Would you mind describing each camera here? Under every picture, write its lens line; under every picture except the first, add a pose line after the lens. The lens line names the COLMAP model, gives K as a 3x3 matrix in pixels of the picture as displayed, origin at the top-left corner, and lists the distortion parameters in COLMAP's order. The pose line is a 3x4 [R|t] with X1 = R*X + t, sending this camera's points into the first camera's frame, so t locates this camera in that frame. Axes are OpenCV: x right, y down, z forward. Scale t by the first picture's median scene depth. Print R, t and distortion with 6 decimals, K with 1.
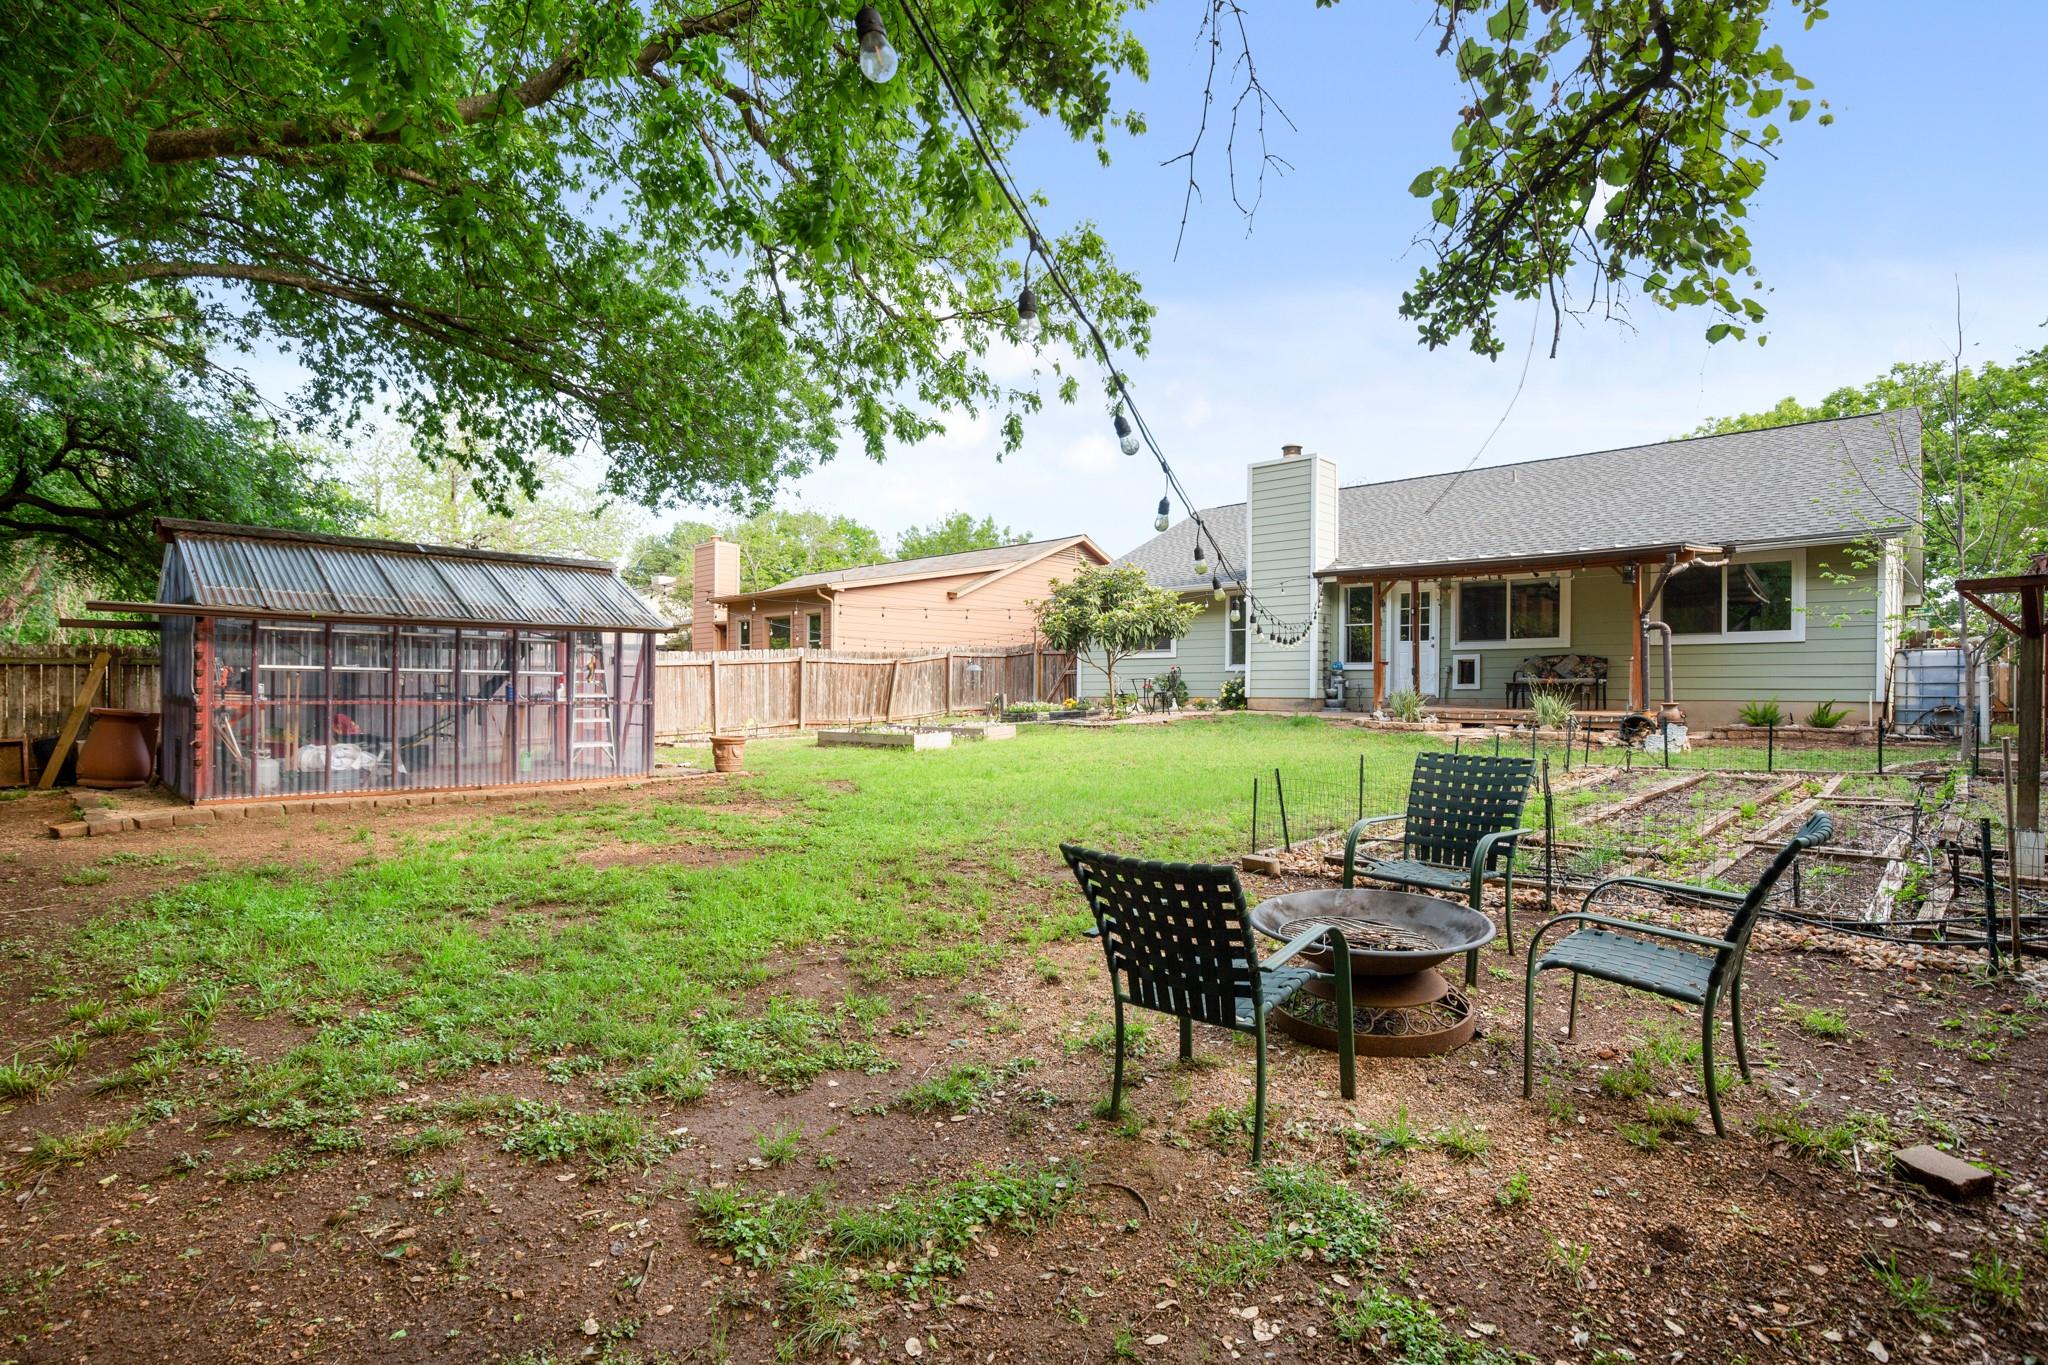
lens RADIAL K [[992.5, 0, 1012.9], [0, 992.5, 688.0], [0, 0, 1]] dist [-0.003288, 0.000979]
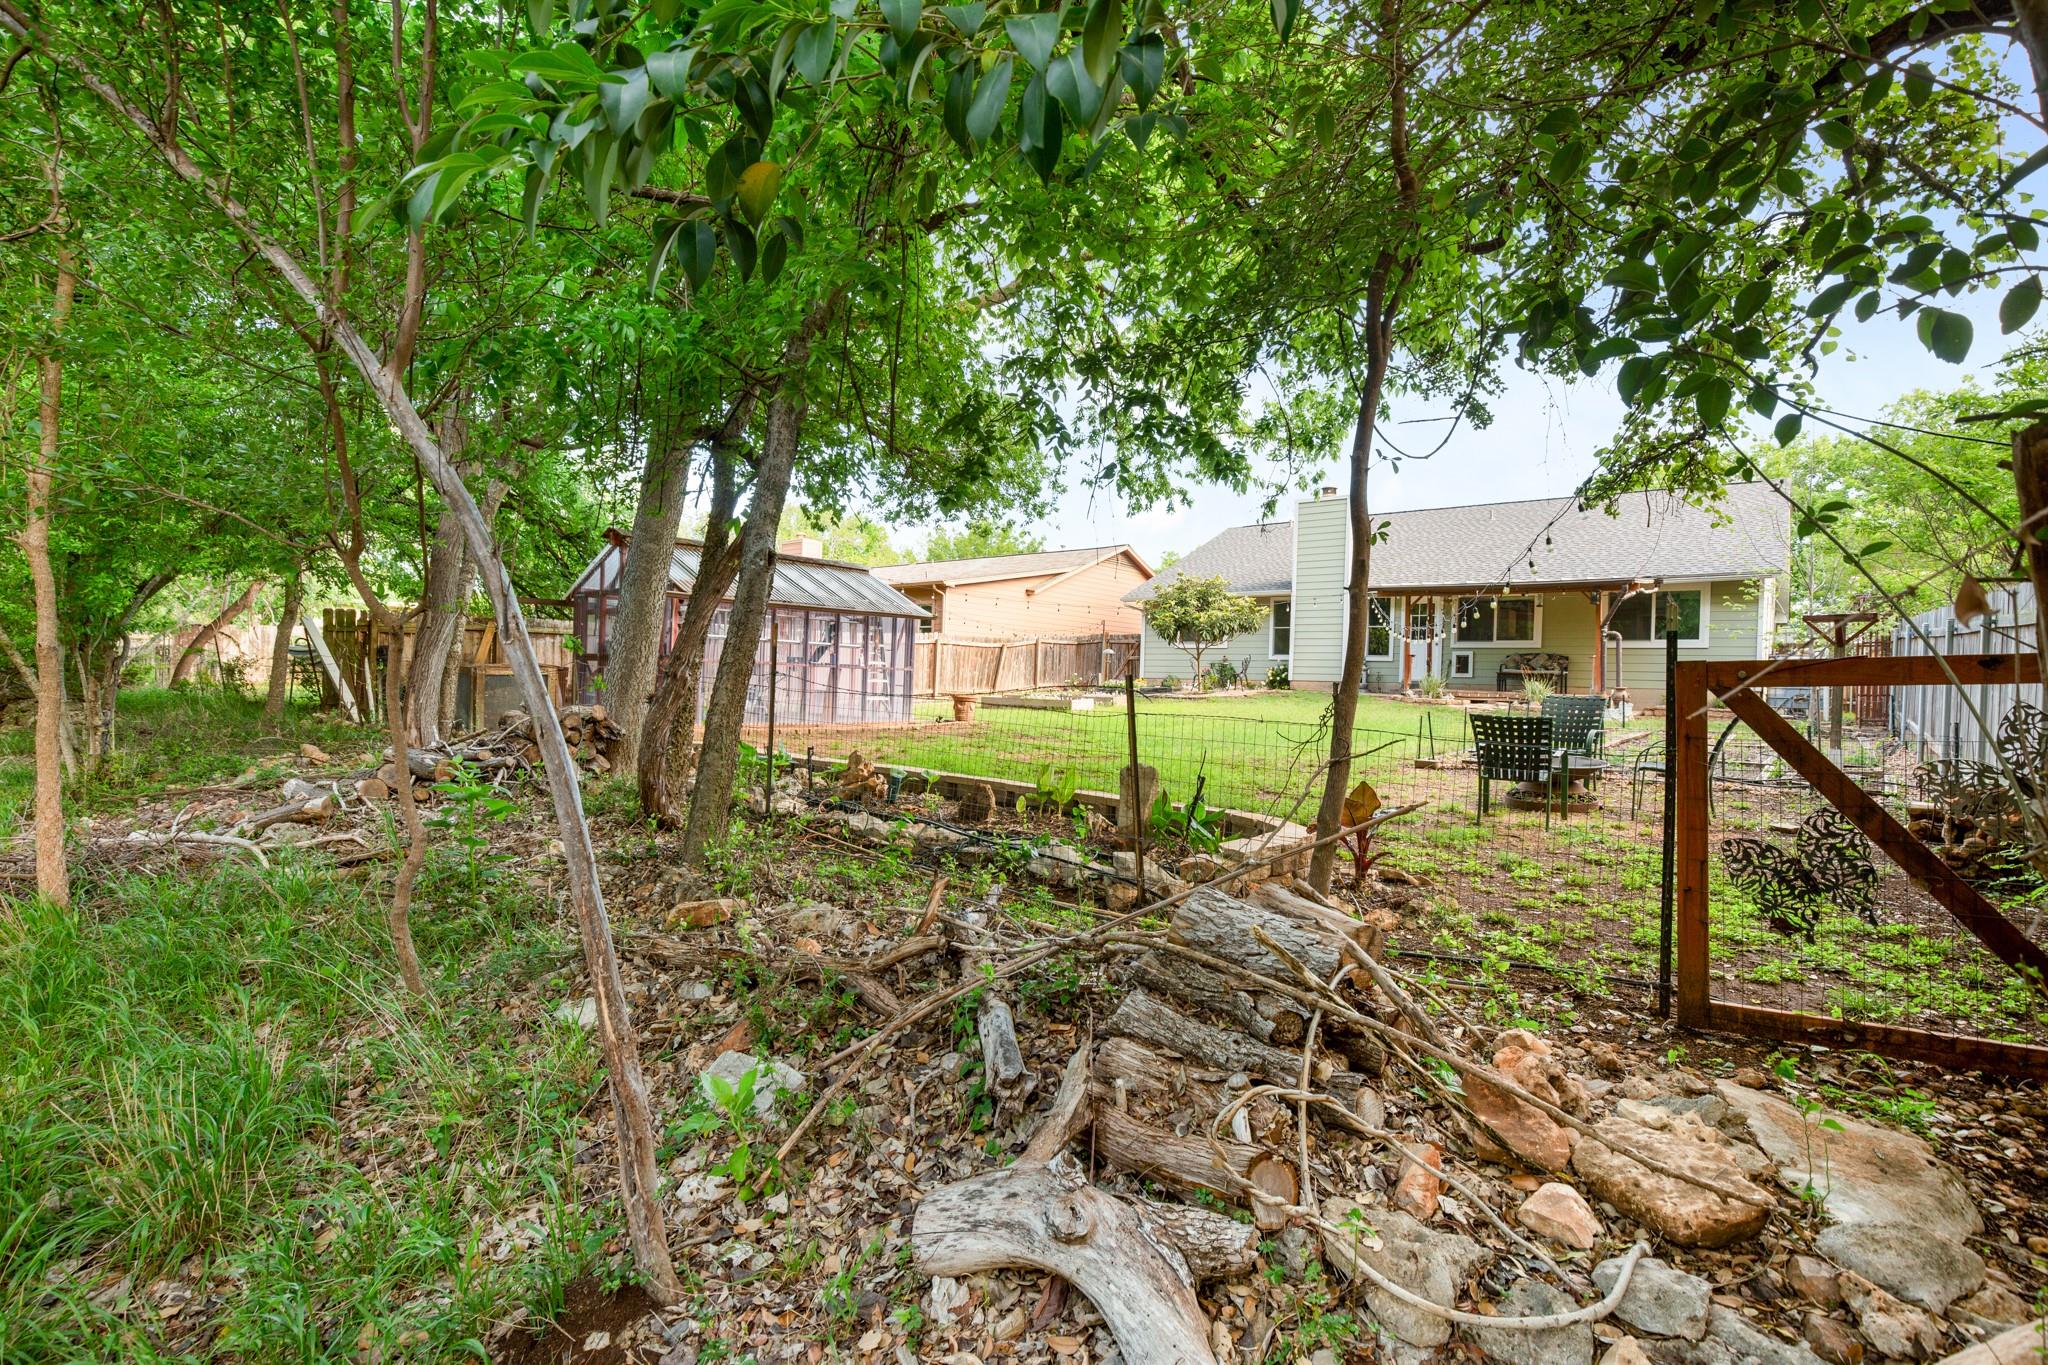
lens RADIAL K [[941.2, 0, 1033.7], [0, 941.2, 672.8], [0, 0, 1]] dist [0.005054, 0.000467]
pose [[0.997258, 0.025162, 0.069595, -0.216935], [-0.024956, 0.999681, -0.003828, 0.015339], [-0.069669, 0.002081, 0.997568, -0.237070]]
